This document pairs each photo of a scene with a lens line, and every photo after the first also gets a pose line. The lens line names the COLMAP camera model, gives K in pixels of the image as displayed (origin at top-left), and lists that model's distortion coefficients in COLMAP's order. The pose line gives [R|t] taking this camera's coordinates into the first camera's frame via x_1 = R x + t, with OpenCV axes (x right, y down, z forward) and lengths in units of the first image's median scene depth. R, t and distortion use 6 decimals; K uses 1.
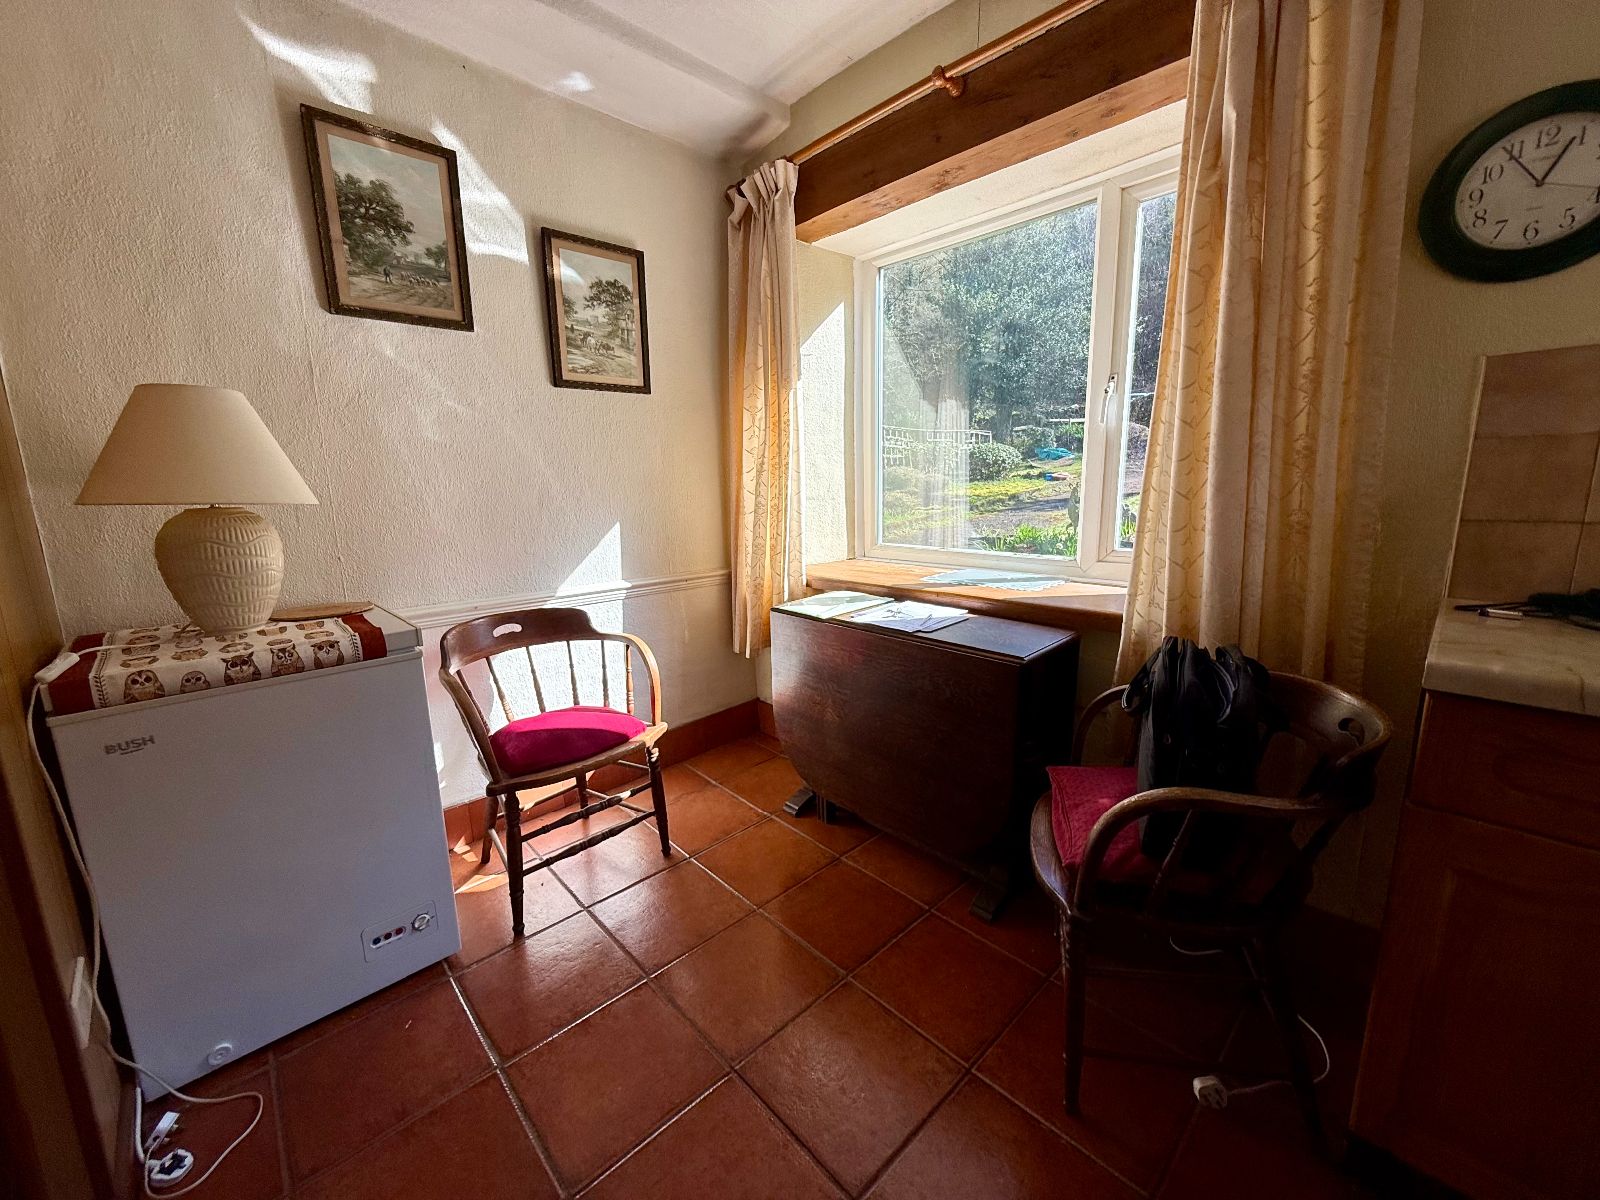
lens RADIAL K [[633.1, 0, 798.5], [0, 633.1, 596.4], [0, 0, 1]] dist [-0.001649, 0.000011]
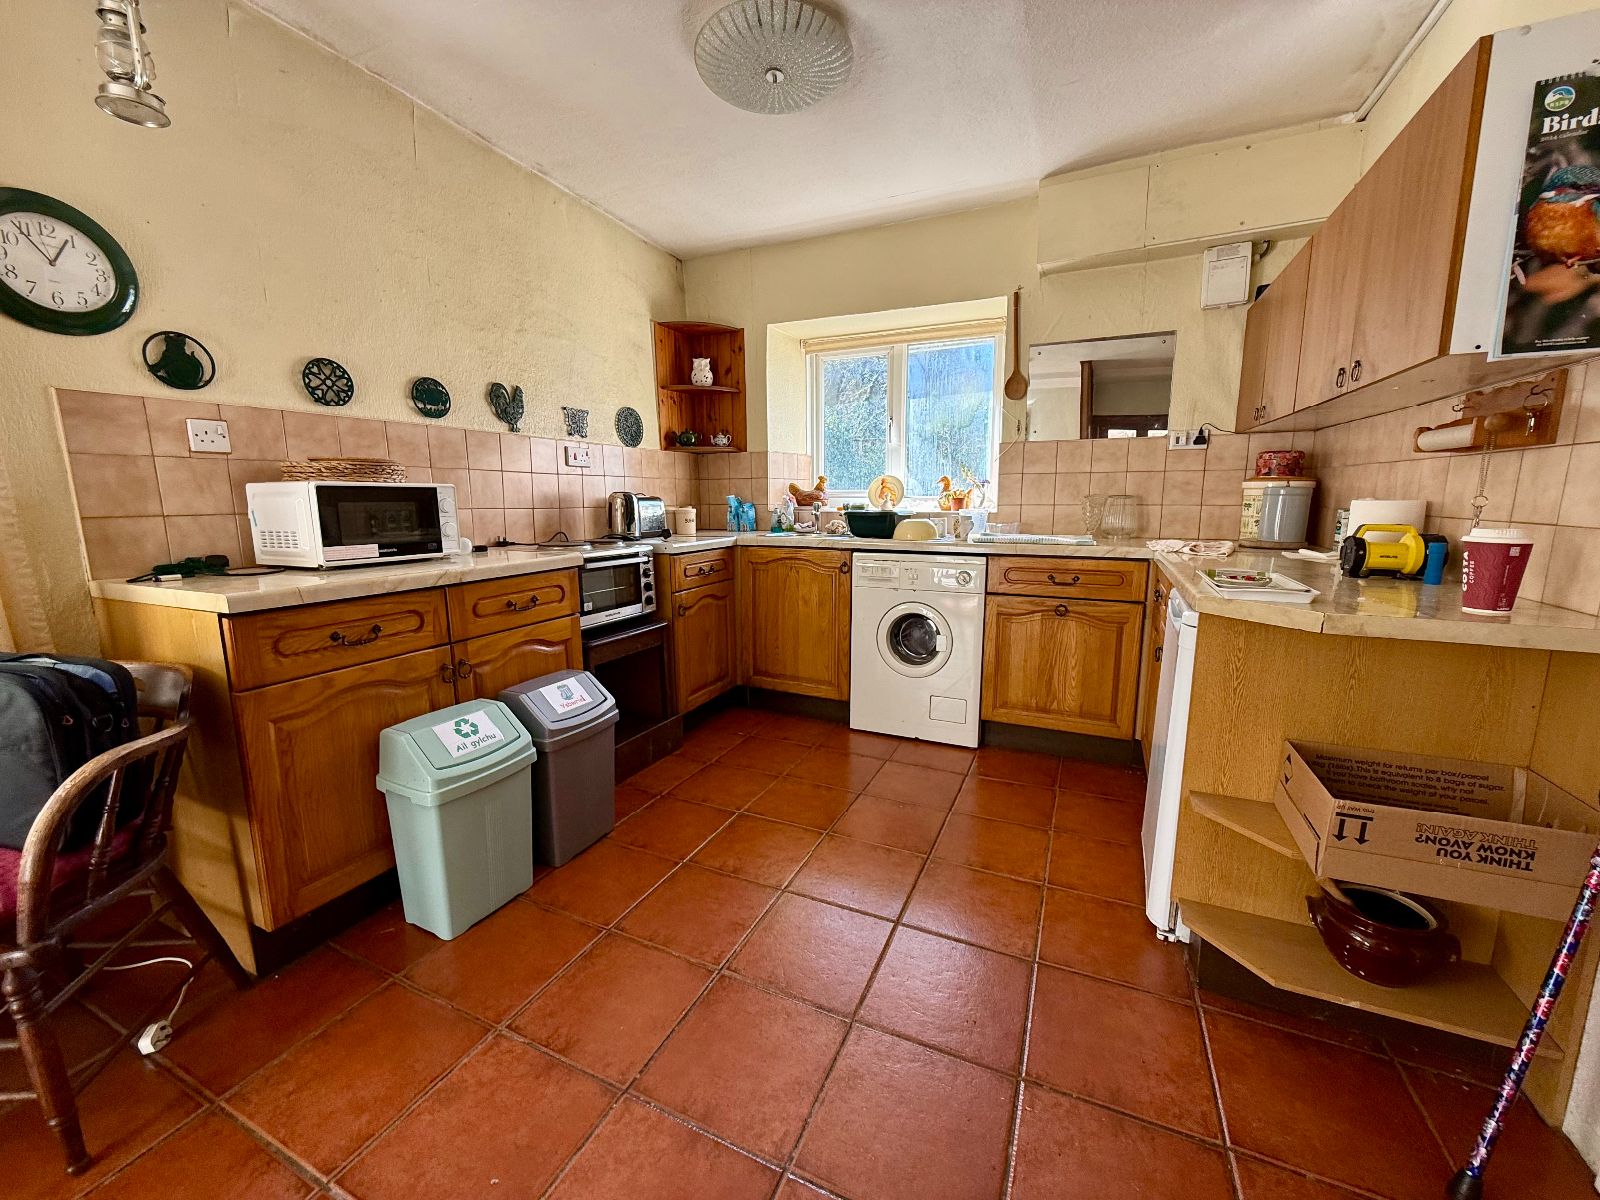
lens RADIAL K [[633.1, 0, 797.1], [0, 633.1, 601.3], [0, 0, 1]] dist [-0.001649, 0.000011]
pose [[-0.377467, -0.130334, 0.916805, -0.686668], [0.179959, 0.960846, 0.210688, 0.030270], [-0.908368, 0.244515, -0.339233, 0.185255]]
